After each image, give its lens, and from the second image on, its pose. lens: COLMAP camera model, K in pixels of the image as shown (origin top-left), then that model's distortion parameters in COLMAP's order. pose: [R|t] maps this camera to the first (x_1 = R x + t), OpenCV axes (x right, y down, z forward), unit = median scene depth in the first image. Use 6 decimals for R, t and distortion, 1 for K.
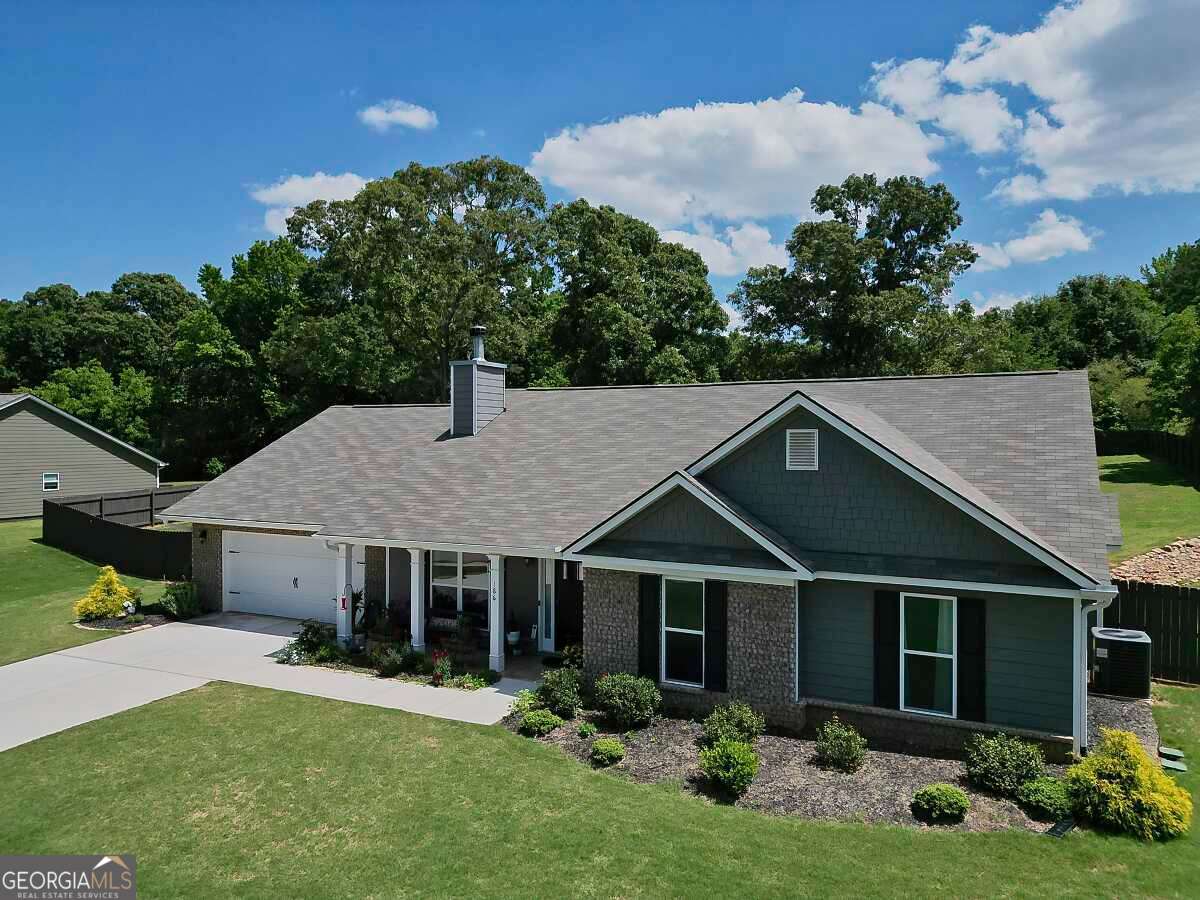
lens RADIAL K [[844.8, 0, 600.2], [0, 844.8, 450.7], [0, 0, 1]] dist [0.064333, -0.054662]
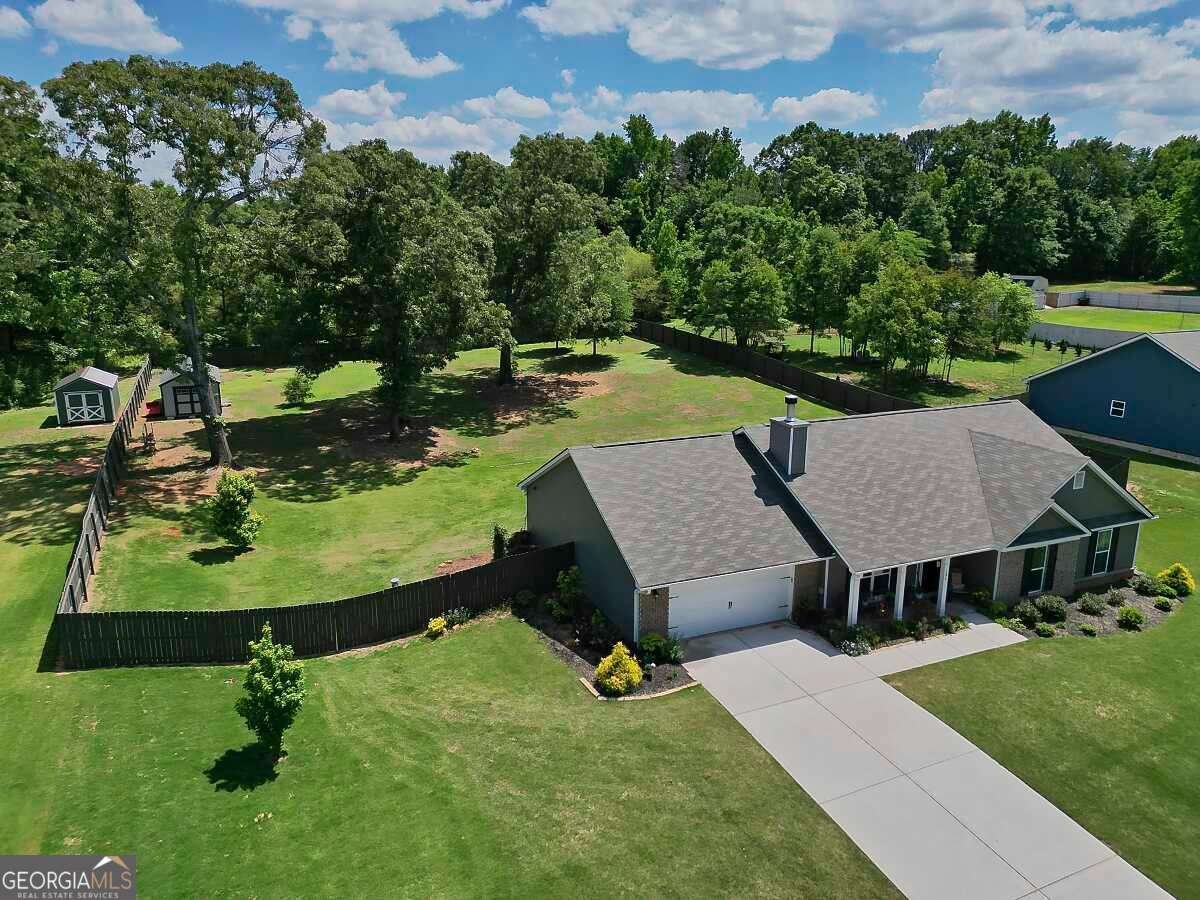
lens RADIAL K [[844.8, 0, 601.8], [0, 844.8, 459.2], [0, 0, 1]] dist [0.064333, -0.054662]
pose [[0.630672, -0.193220, 0.751611, -2.229332], [0.007651, 0.970010, 0.242945, -0.608628], [-0.776012, -0.147468, 0.613237, 0.575734]]
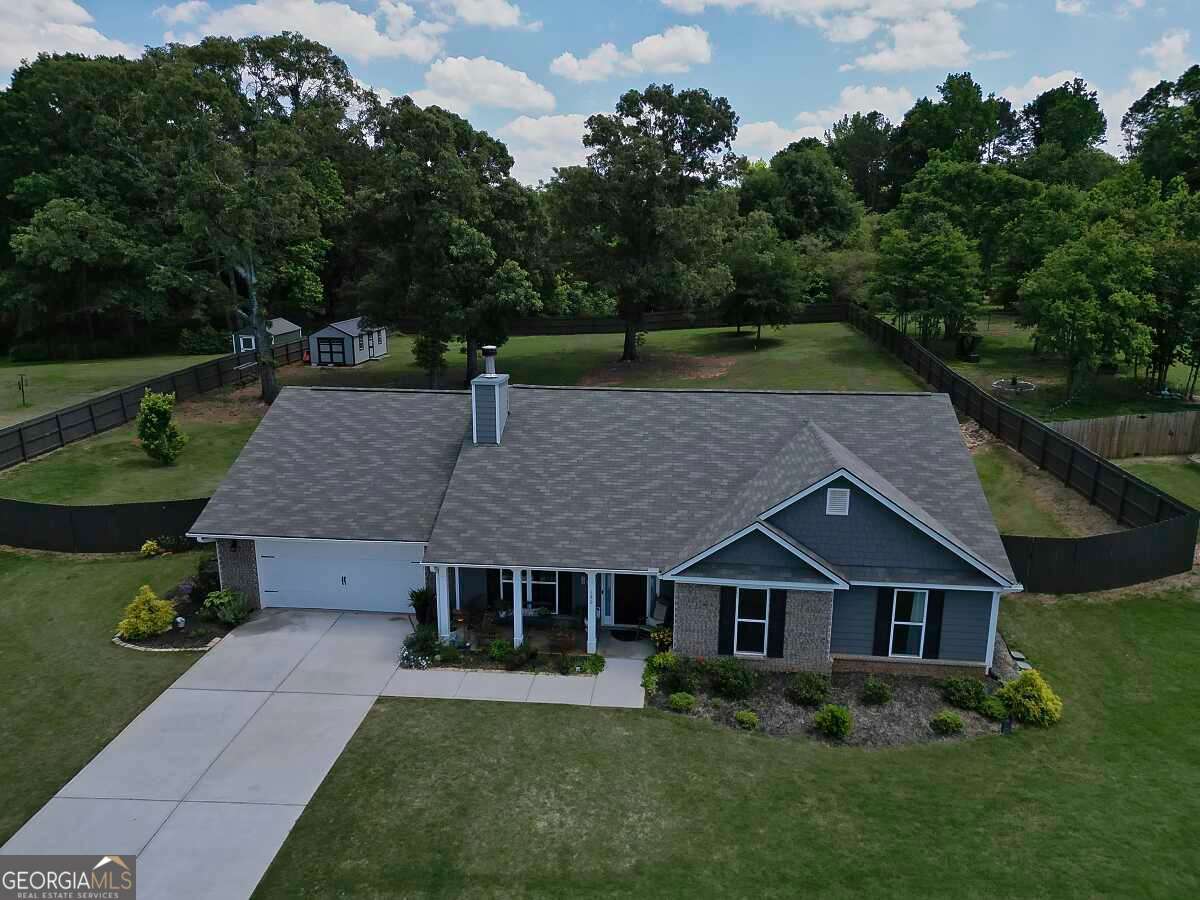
lens RADIAL K [[844.8, 0, 601.8], [0, 844.8, 453.2], [0, 0, 1]] dist [0.064333, -0.054662]
pose [[0.932845, -0.085715, 0.349934, -0.647120], [0.003391, 0.973332, 0.229374, -0.417012], [-0.360263, -0.212784, 0.908258, -0.184110]]
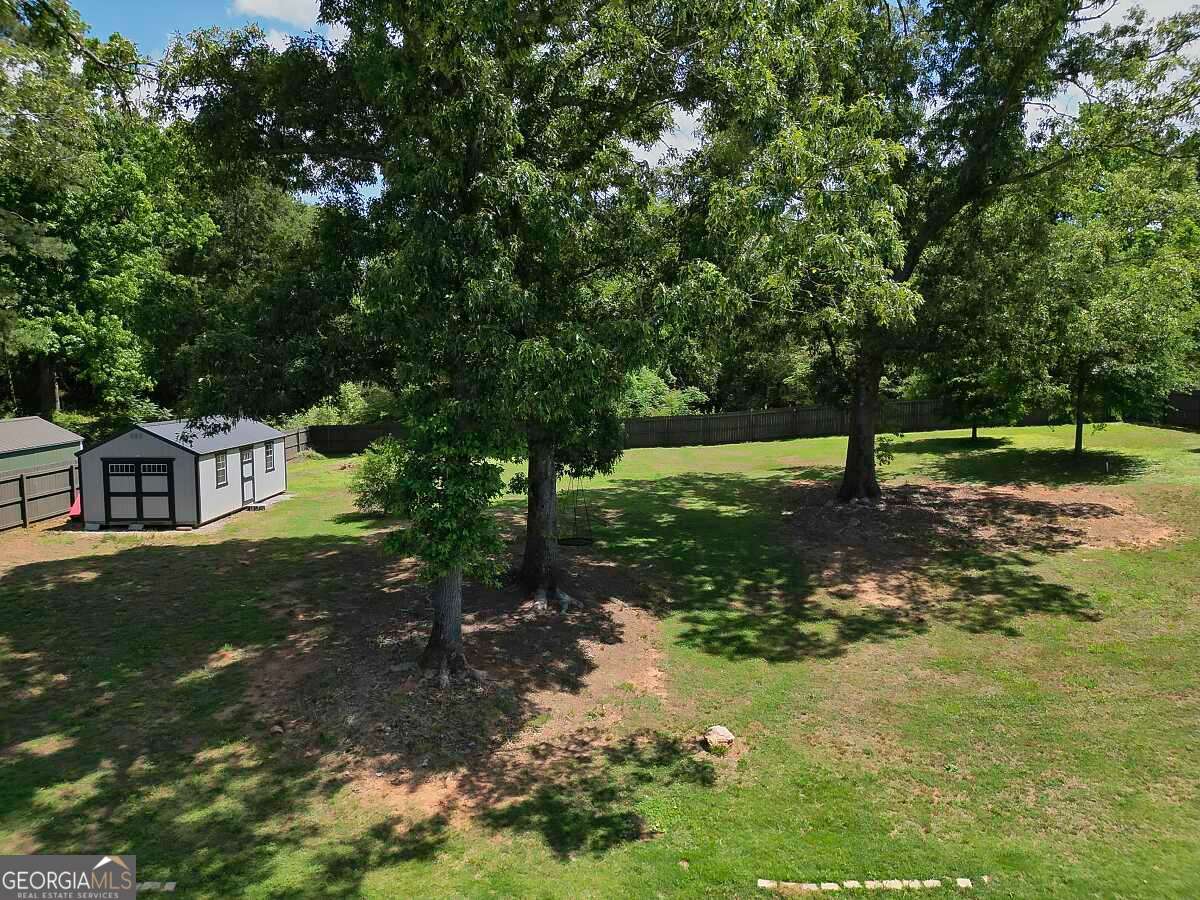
lens RADIAL K [[844.8, 0, 607.1], [0, 844.8, 452.2], [0, 0, 1]] dist [0.064333, -0.054662]
pose [[0.889357, -0.044805, 0.455013, -0.296436], [0.007131, 0.996425, 0.084178, -0.139474], [-0.457158, -0.071620, 0.886497, 2.518327]]
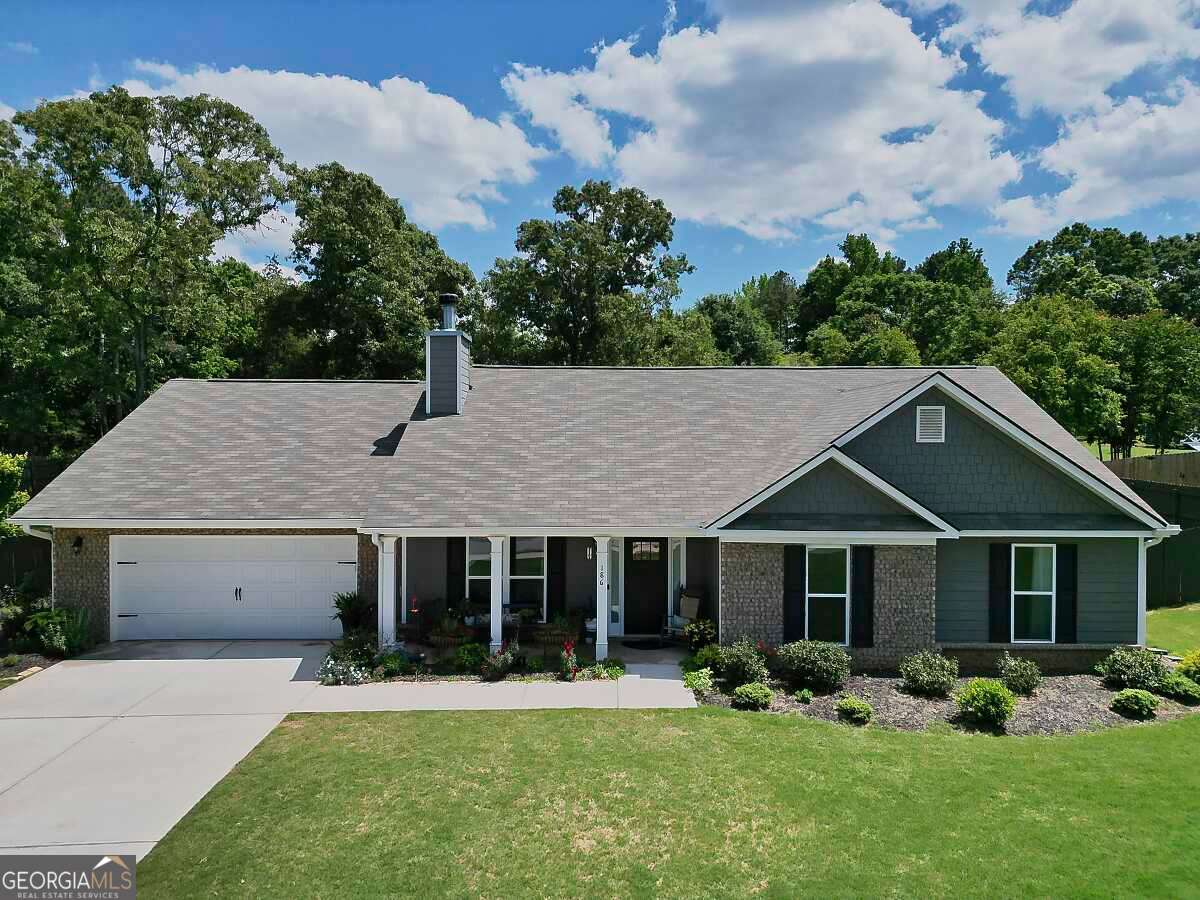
lens RADIAL K [[844.8, 0, 602.4], [0, 844.8, 453.7], [0, 0, 1]] dist [0.064333, -0.054662]
pose [[0.886639, -0.008861, 0.462378, -0.655244], [0.004787, 0.999939, 0.009985, 0.023714], [-0.462438, -0.006640, 0.886627, 0.191693]]
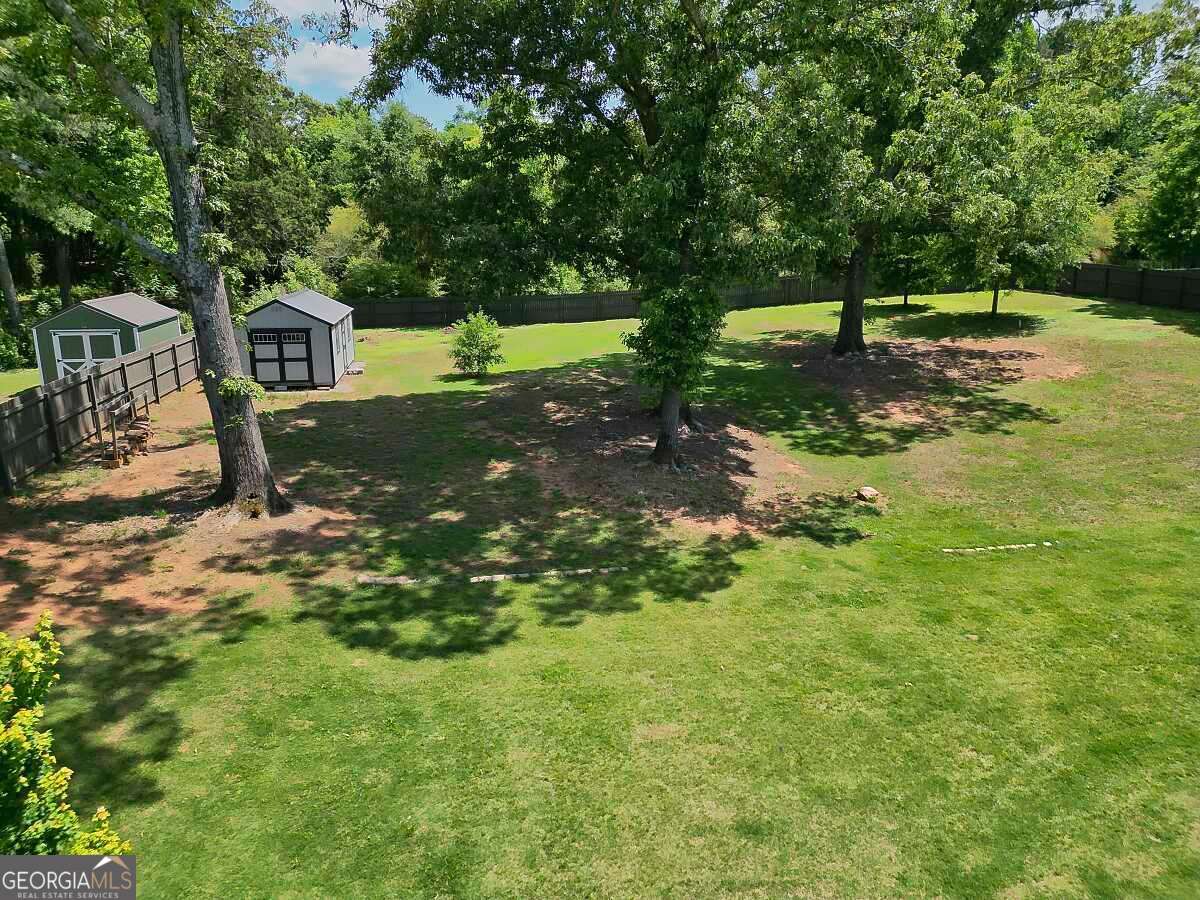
lens RADIAL K [[844.8, 0, 602.5], [0, 844.8, 451.4], [0, 0, 1]] dist [0.064333, -0.054662]
pose [[0.801205, -0.143800, 0.580855, -0.987830], [0.010056, 0.973794, 0.227208, -0.156279], [-0.598306, -0.176199, 0.781654, 2.407956]]
